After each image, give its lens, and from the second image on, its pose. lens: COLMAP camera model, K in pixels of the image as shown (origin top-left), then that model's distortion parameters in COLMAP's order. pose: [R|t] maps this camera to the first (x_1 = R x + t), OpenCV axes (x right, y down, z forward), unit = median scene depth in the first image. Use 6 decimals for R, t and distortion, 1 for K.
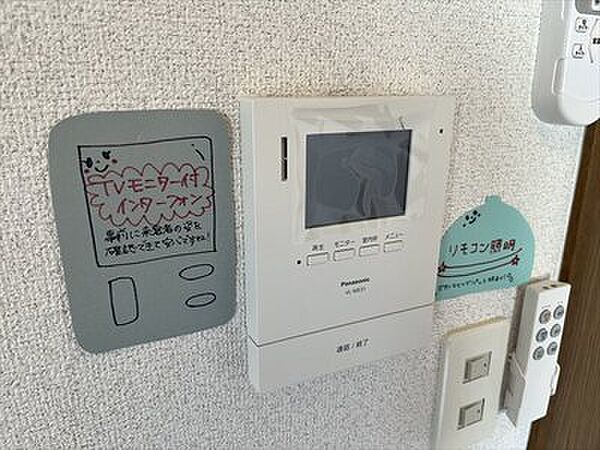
lens RADIAL K [[455.6, 0, 299.4], [0, 455.6, 225.3], [0, 0, 1]] dist [0.015426, -0.002553]
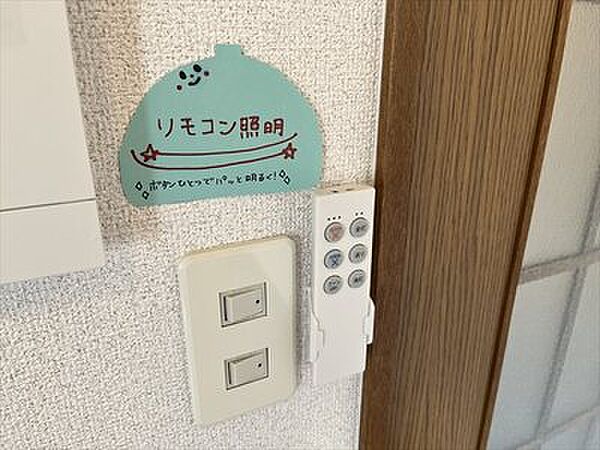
lens RADIAL K [[455.6, 0, 300.6], [0, 455.6, 224.6], [0, 0, 1]] dist [0.015426, -0.002553]
pose [[0.999944, -0.010384, 0.002147, 0.496838], [0.010216, 0.997688, 0.067185, 0.144216], [-0.002839, -0.067160, 0.997738, 0.308790]]
